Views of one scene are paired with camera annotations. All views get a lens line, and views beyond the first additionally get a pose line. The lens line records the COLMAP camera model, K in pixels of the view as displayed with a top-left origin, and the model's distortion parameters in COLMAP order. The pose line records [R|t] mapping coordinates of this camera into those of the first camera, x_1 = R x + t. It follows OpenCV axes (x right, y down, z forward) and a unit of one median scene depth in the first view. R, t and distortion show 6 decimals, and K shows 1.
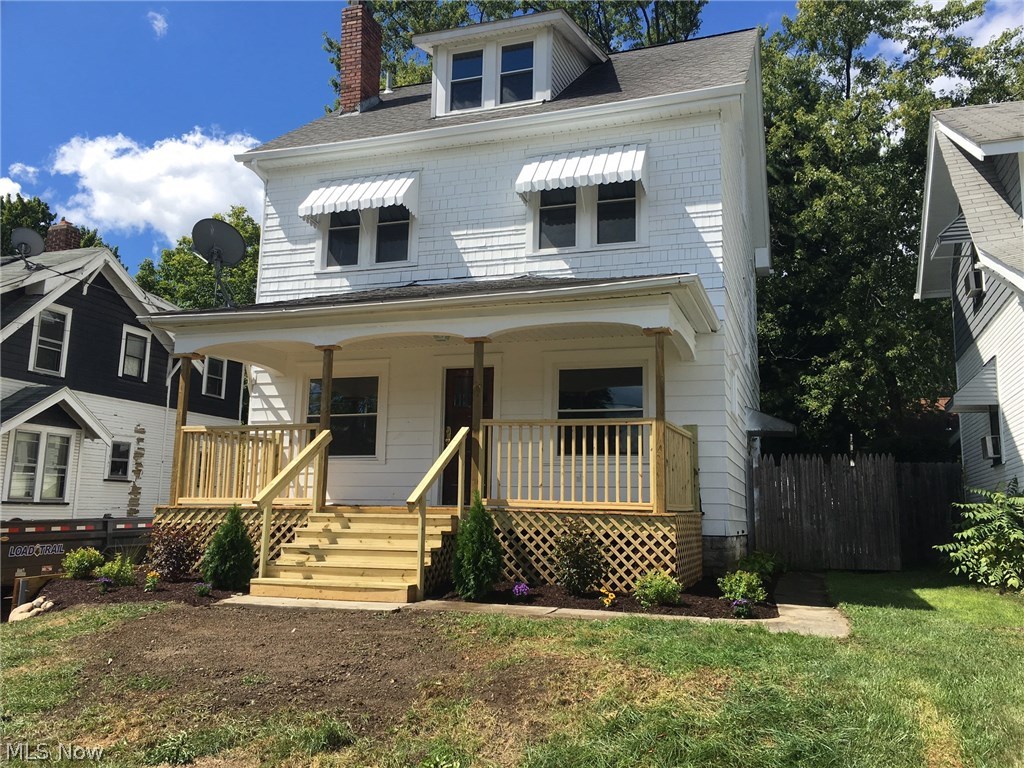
lens RADIAL K [[876.0, 0, 512.0], [0, 876.0, 384.0], [0, 0, 1]] dist [0.070004, 0.000577]
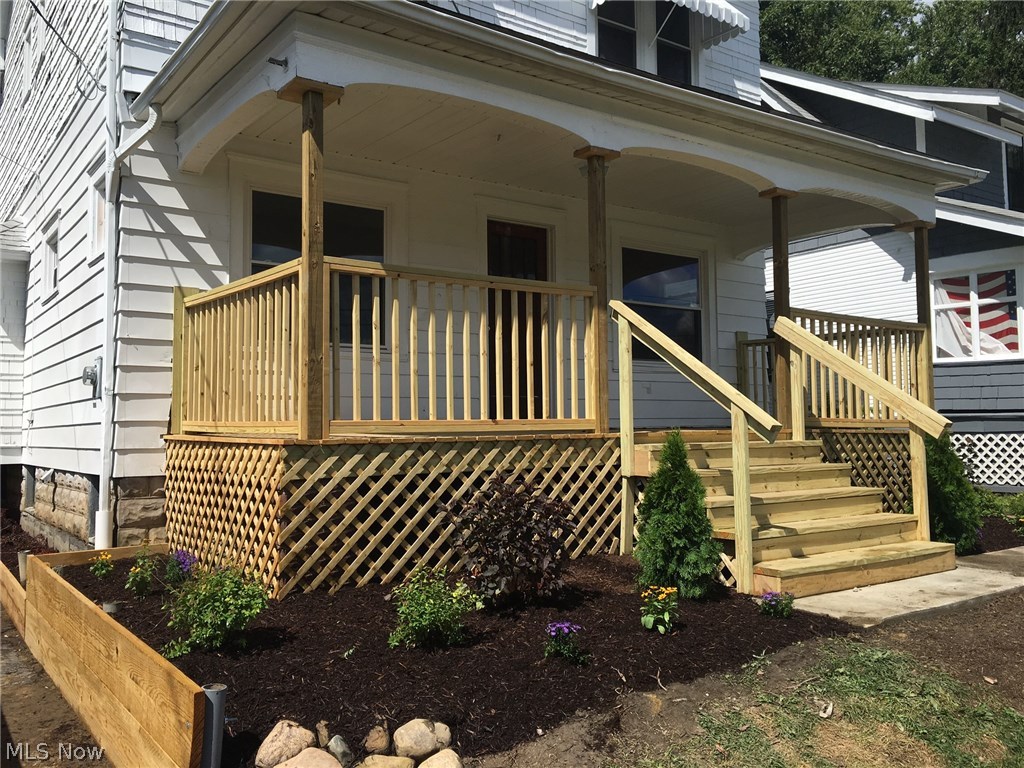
lens RADIAL K [[876.0, 0, 512.0], [0, 876.0, 384.0], [0, 0, 1]] dist [0.070004, 0.000577]
pose [[0.577526, 0.017803, 0.816178, -0.674938], [-0.097754, 0.994077, 0.047488, 0.081199], [-0.810498, -0.107210, 0.575846, 0.682767]]
